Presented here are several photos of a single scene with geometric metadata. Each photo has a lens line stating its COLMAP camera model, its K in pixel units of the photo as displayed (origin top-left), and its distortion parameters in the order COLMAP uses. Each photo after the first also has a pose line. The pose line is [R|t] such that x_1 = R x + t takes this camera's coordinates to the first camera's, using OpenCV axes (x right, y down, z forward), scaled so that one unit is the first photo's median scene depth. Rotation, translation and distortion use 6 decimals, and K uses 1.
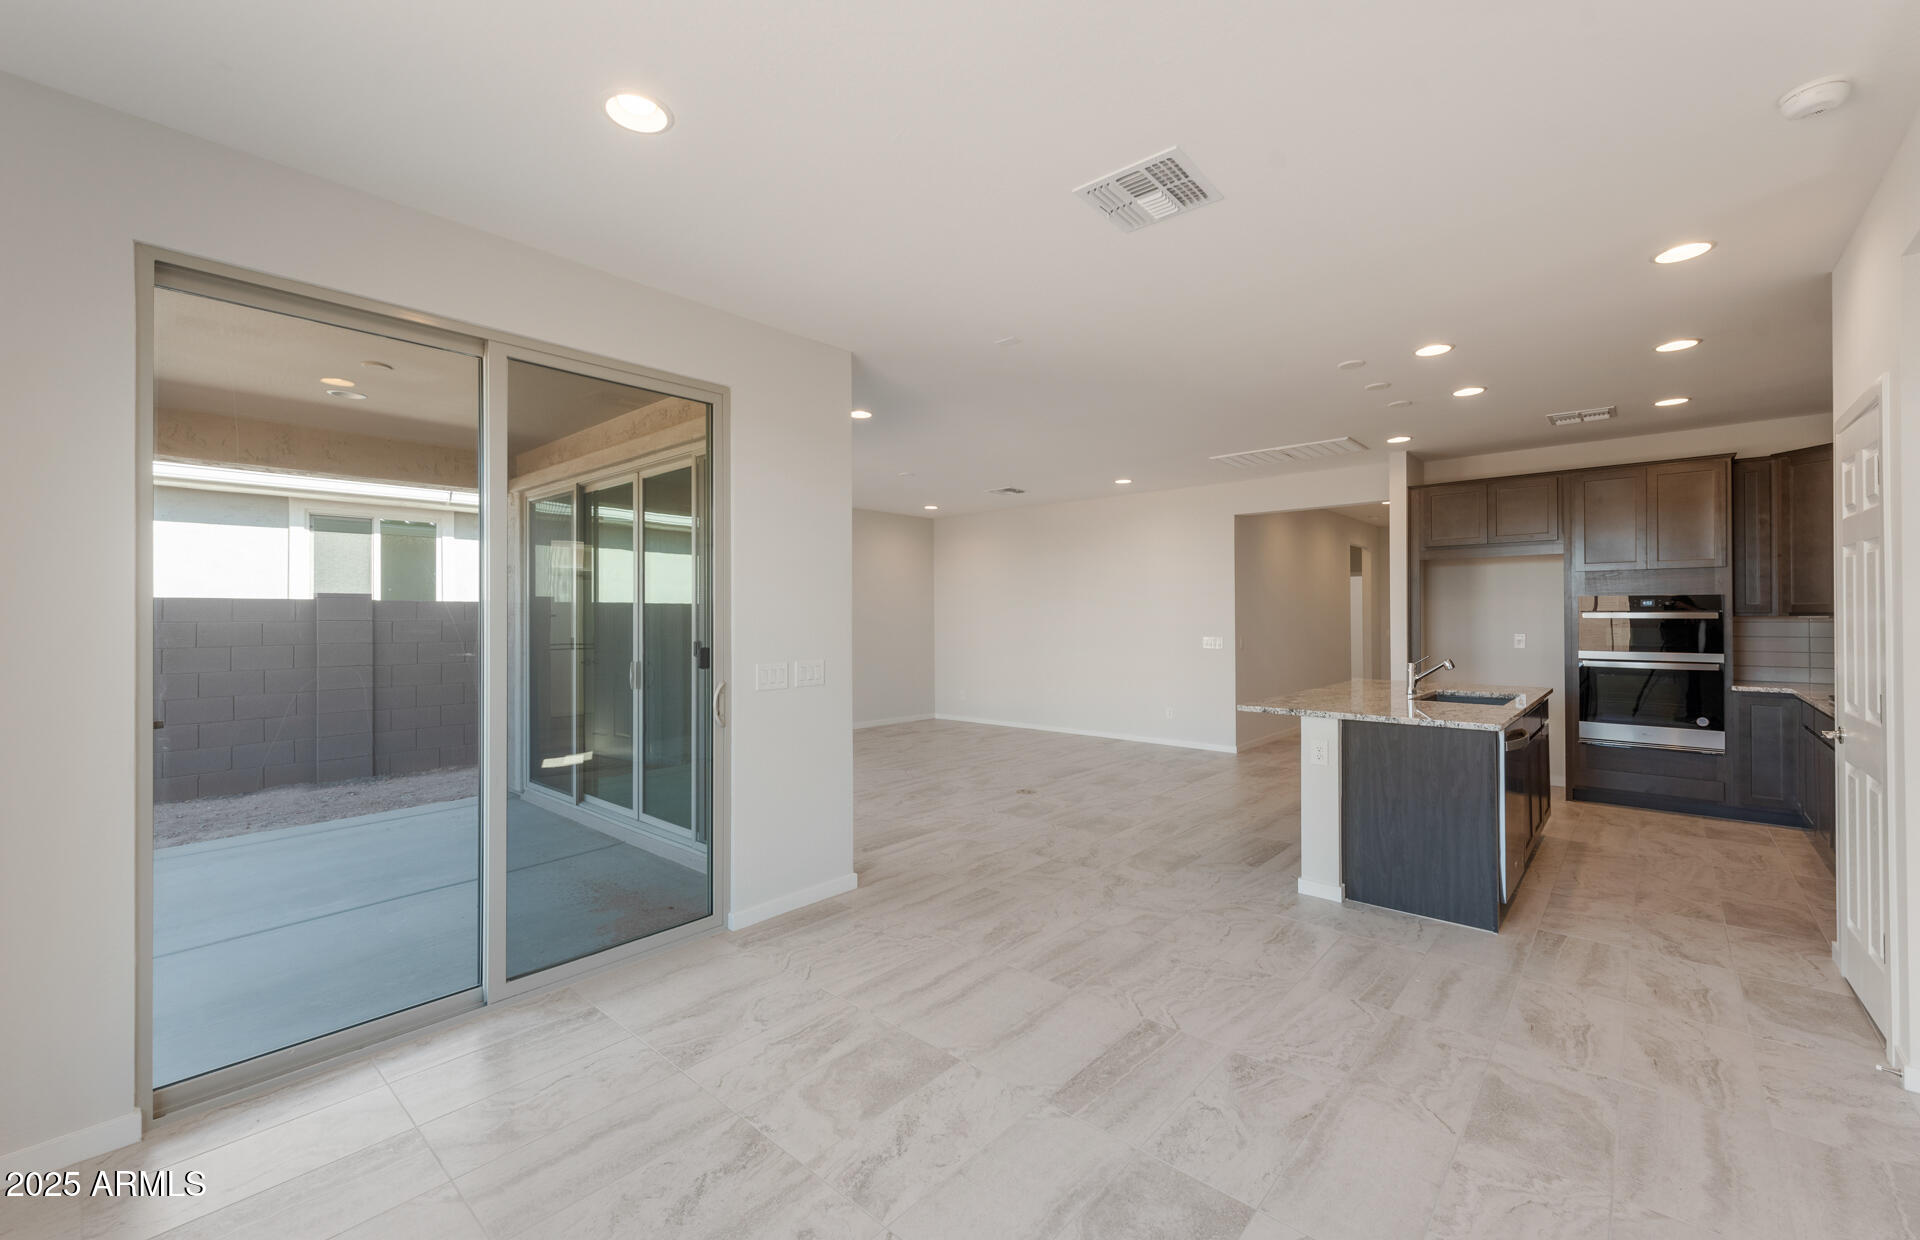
lens RADIAL K [[771.7, 0, 966.9], [0, 771.7, 610.2], [0, 0, 1]] dist [0.015475, -0.003487]
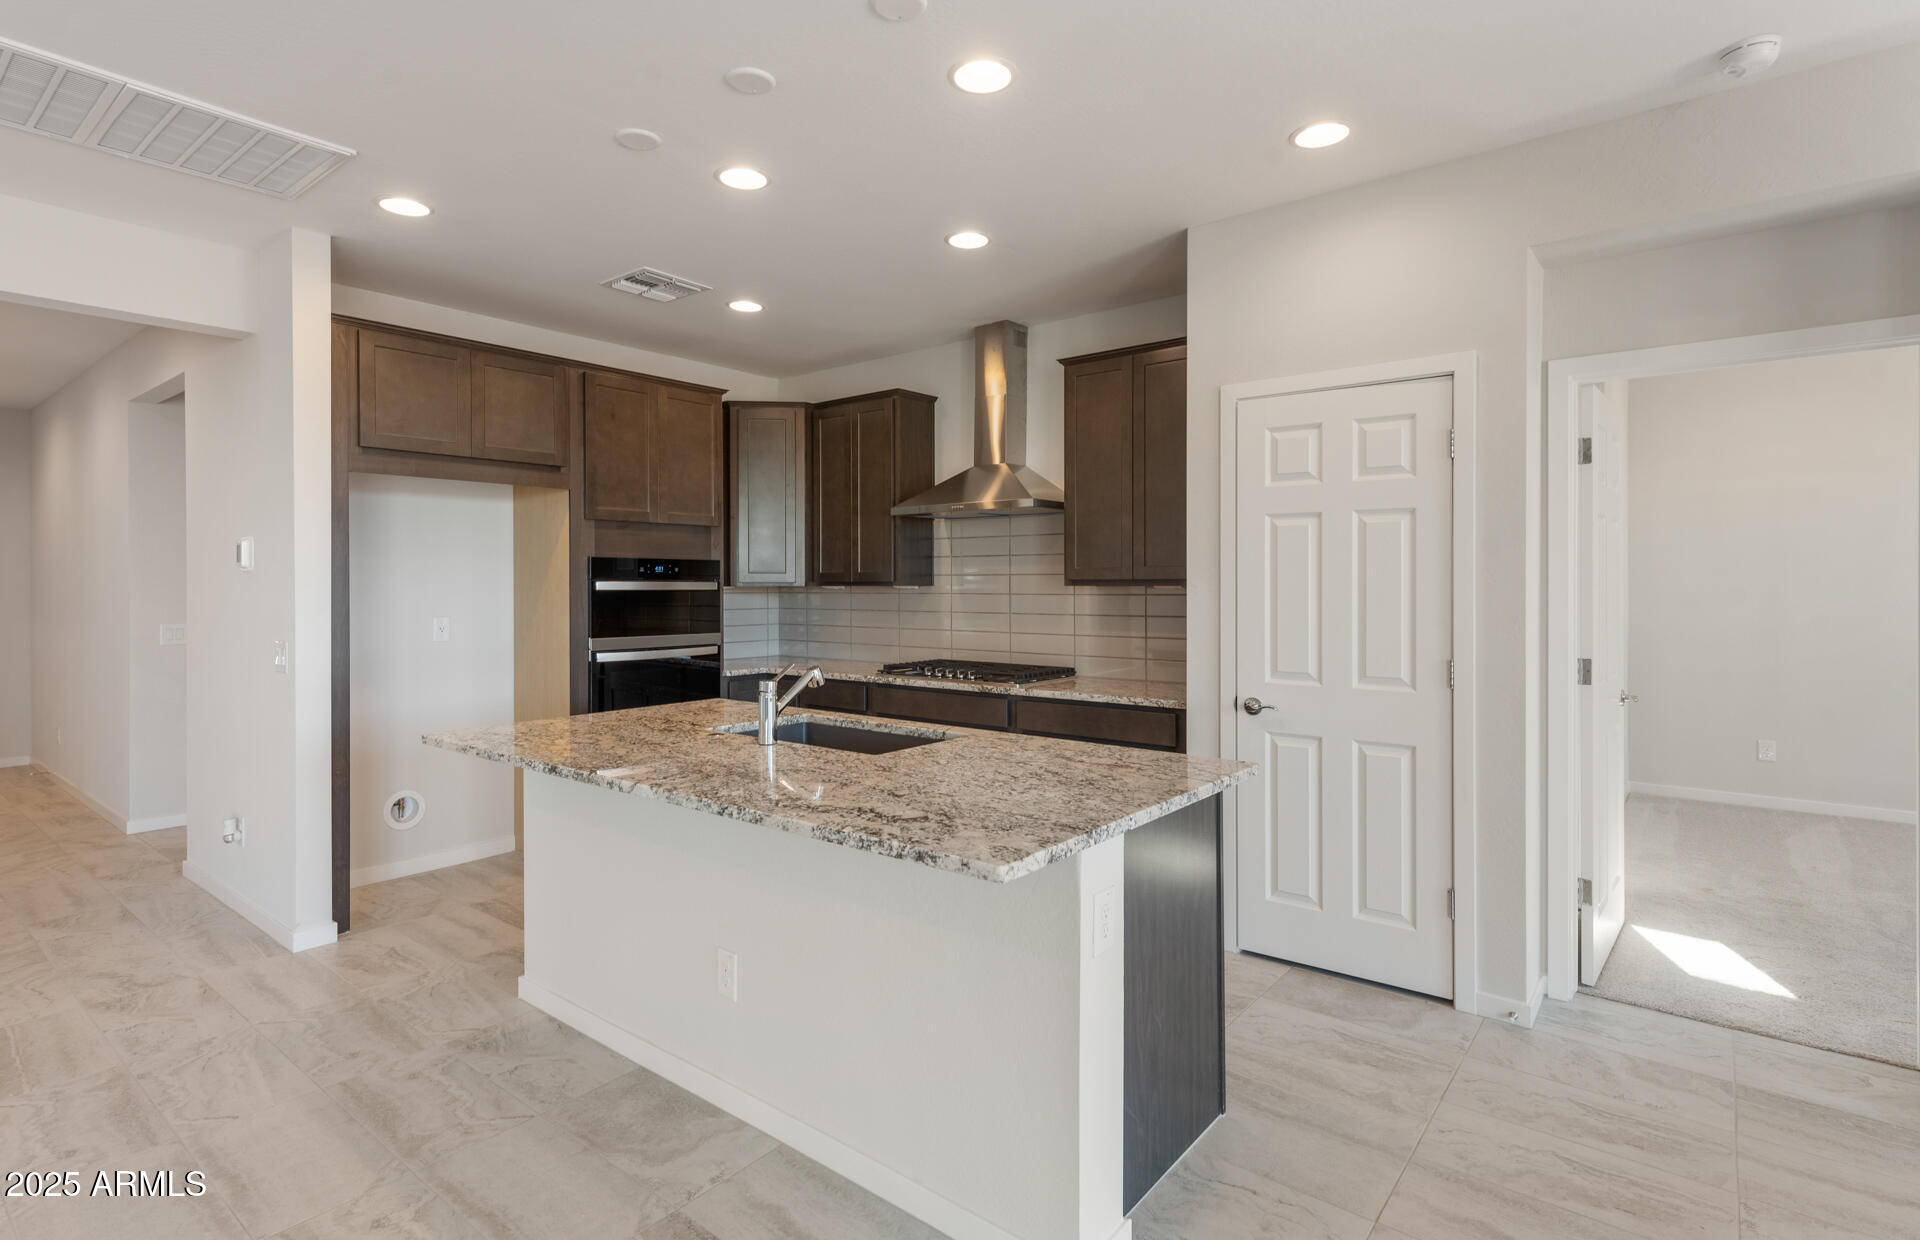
lens RADIAL K [[947.4, 0, 952.1], [0, 947.4, 580.0], [0, 0, 1]] dist [0.014886, -0.002225]
pose [[-0.030710, 0.005936, 0.999511, -0.035168], [-0.005427, 0.999967, -0.006105, 0.005347], [-0.999514, -0.005612, -0.030677, 0.795355]]
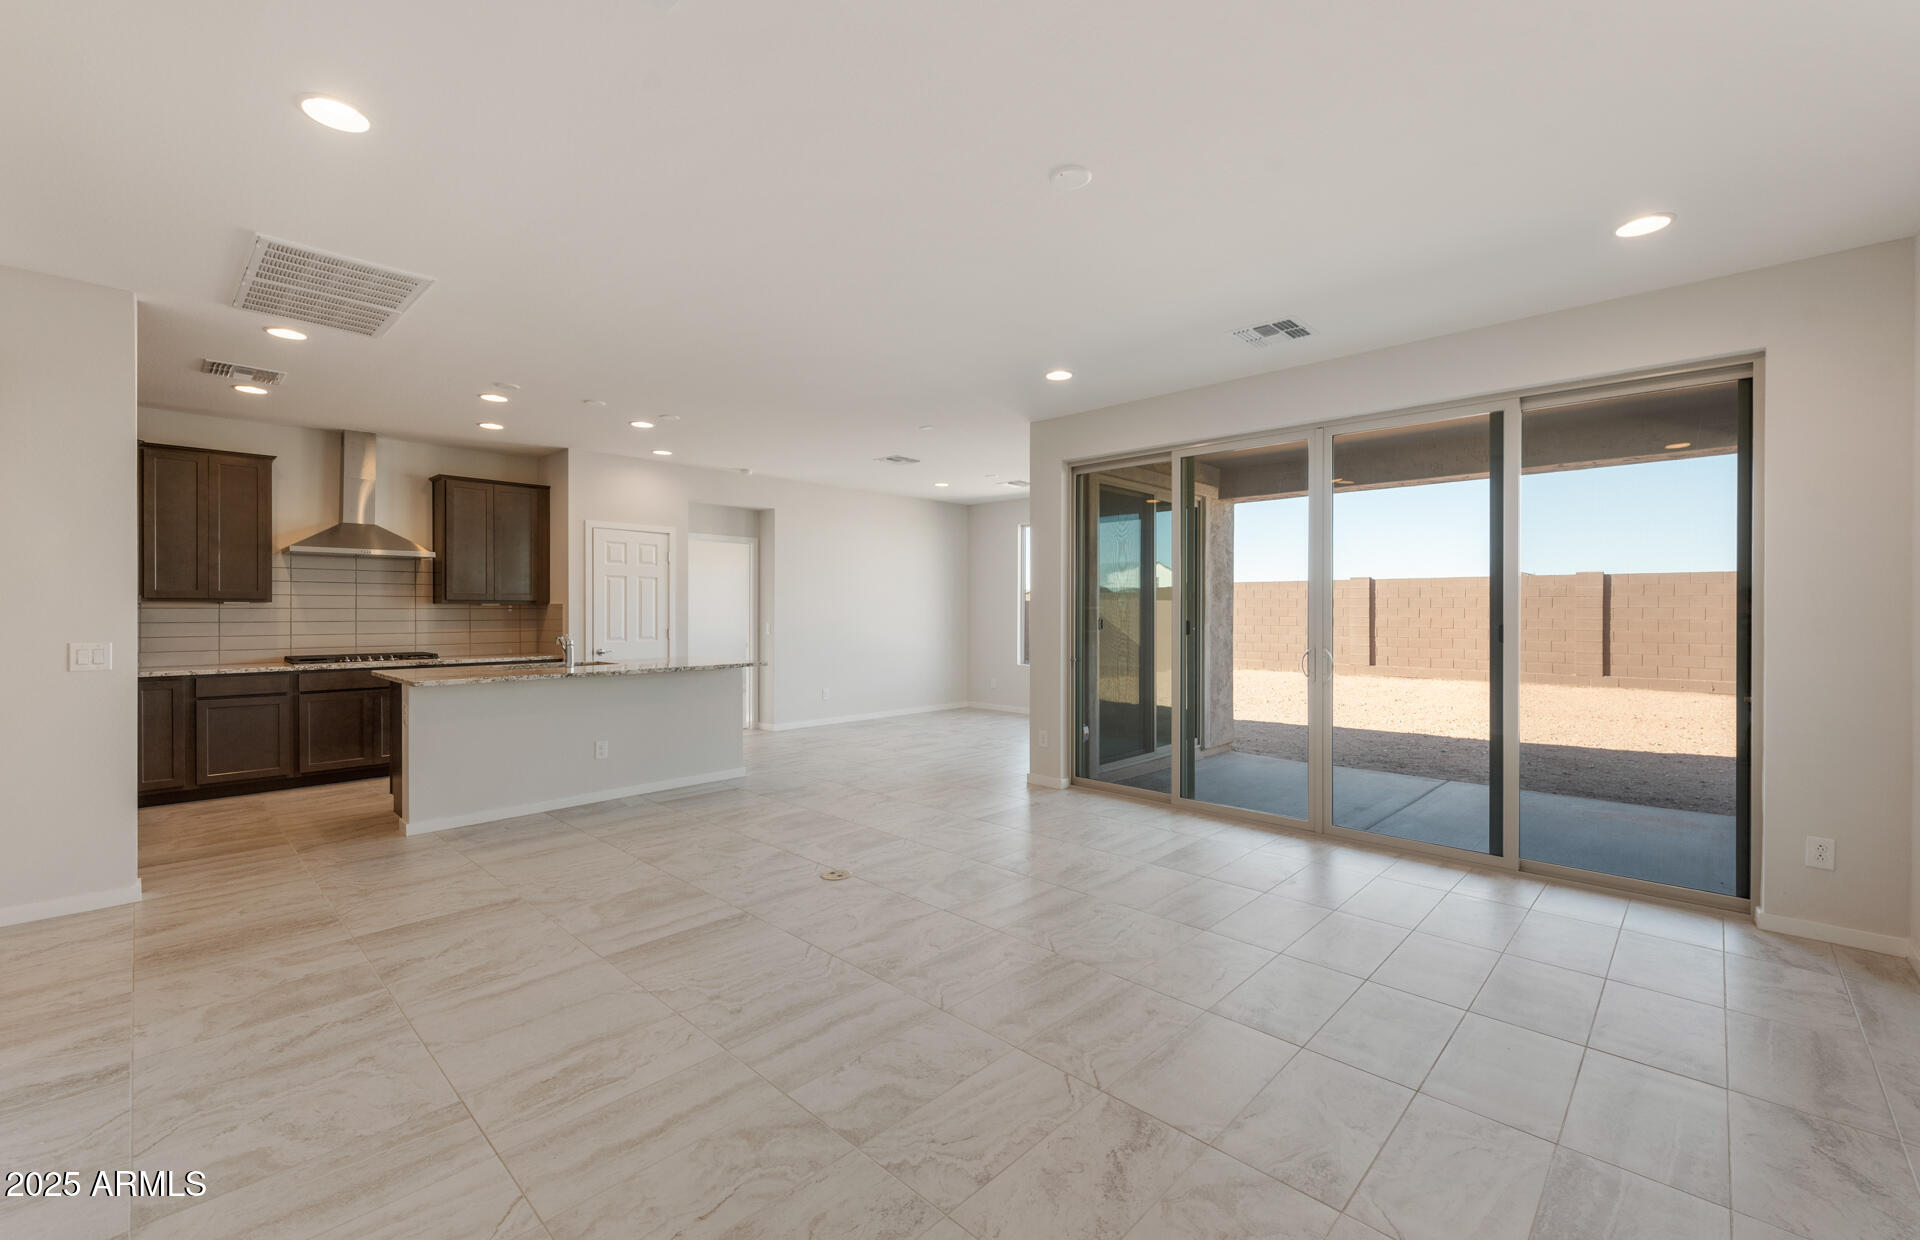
lens RADIAL K [[792.0, 0, 948.3], [0, 792.0, 612.3], [0, 0, 1]] dist [0.012554, -0.004627]
pose [[-0.997876, 0.003115, 0.065072, -0.068482], [0.002551, 0.999958, -0.008757, 0.032980], [-0.065097, -0.008573, -0.997842, 1.909444]]
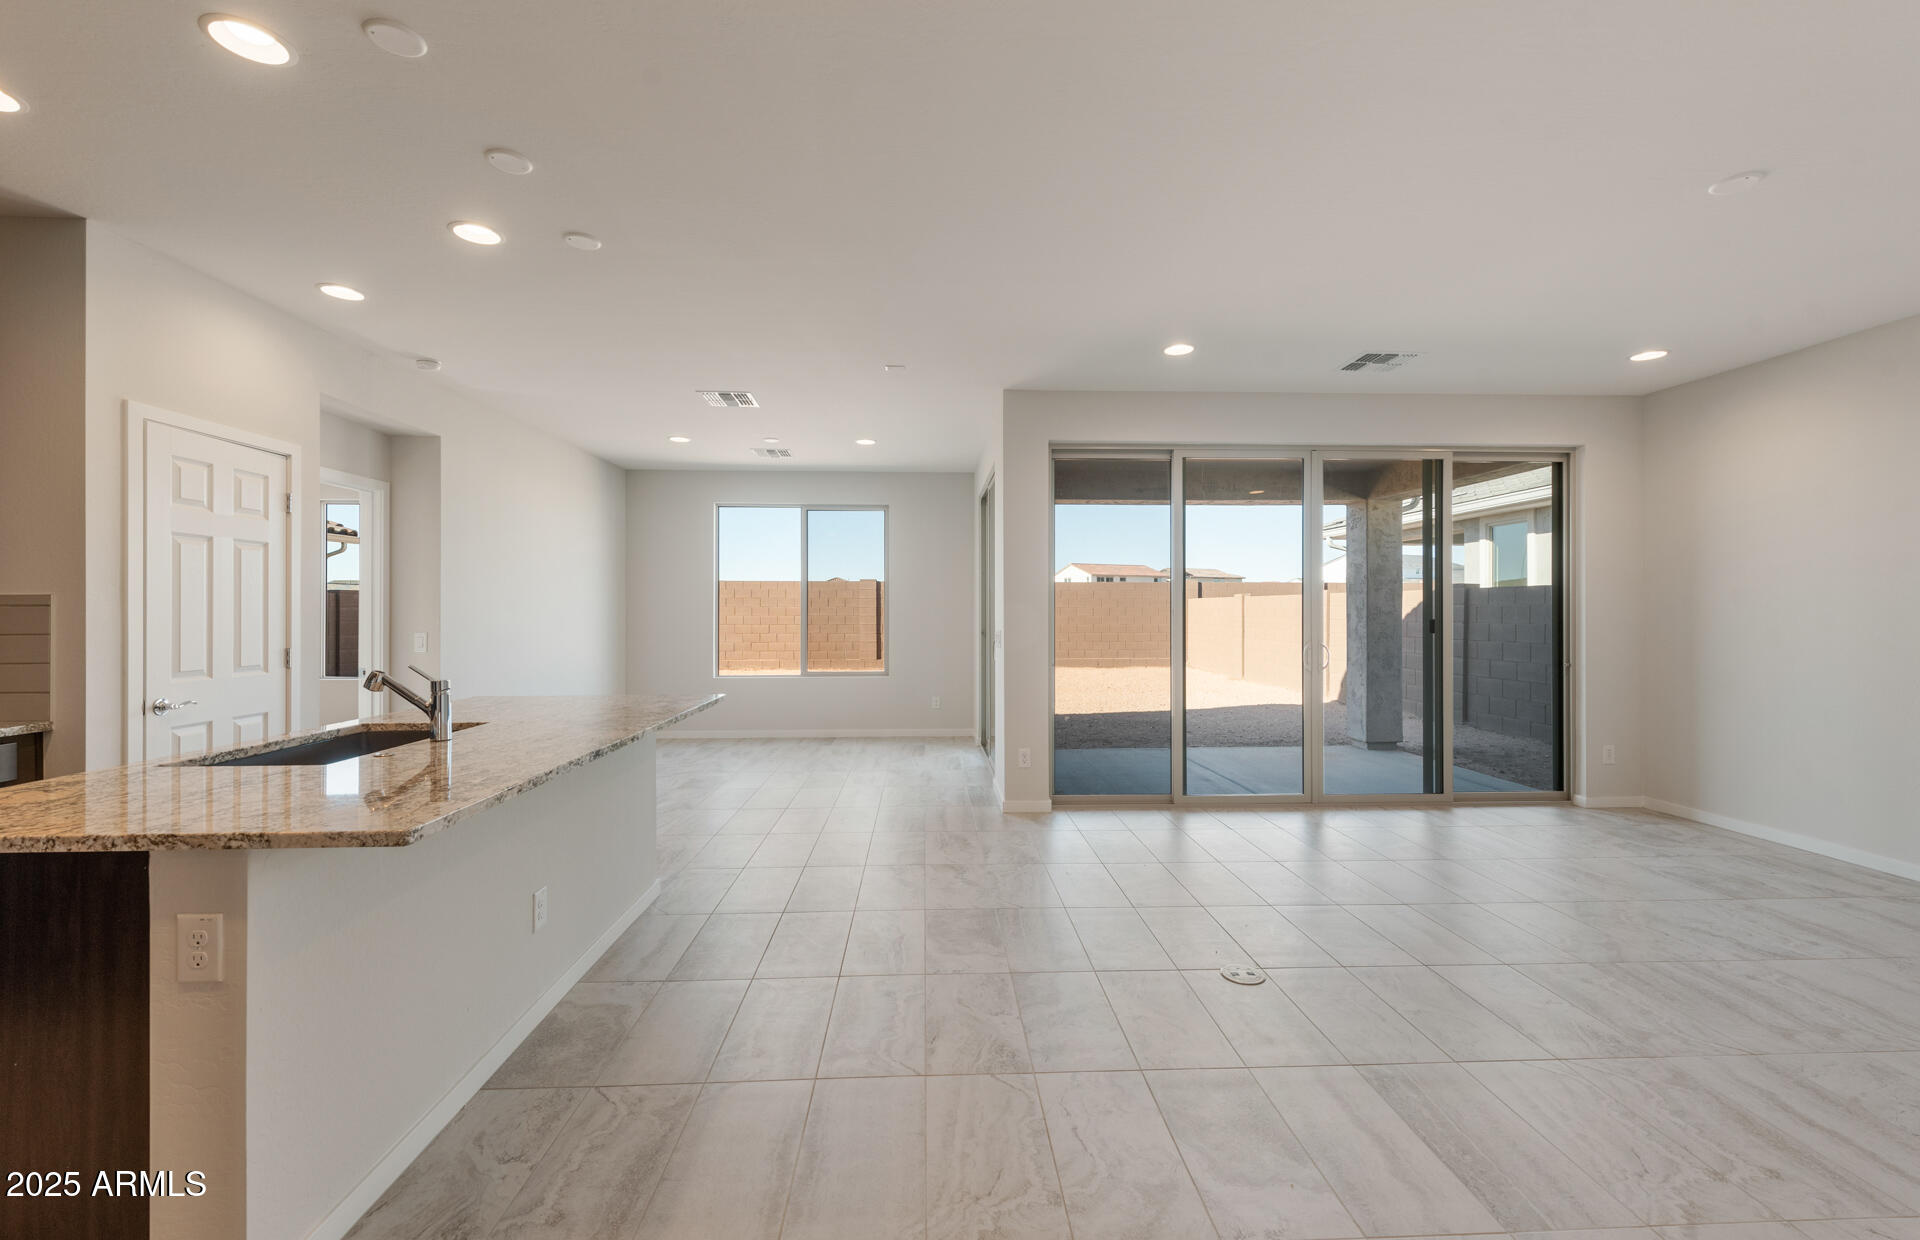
lens RADIAL K [[792.0, 0, 956.9], [0, 792.0, 609.5], [0, 0, 1]] dist [0.012554, -0.004627]
pose [[-0.728560, 0.003958, -0.684971, 0.604558], [0.010215, 0.999935, -0.005088, 0.024198], [0.684906, -0.010704, -0.728553, 1.433429]]
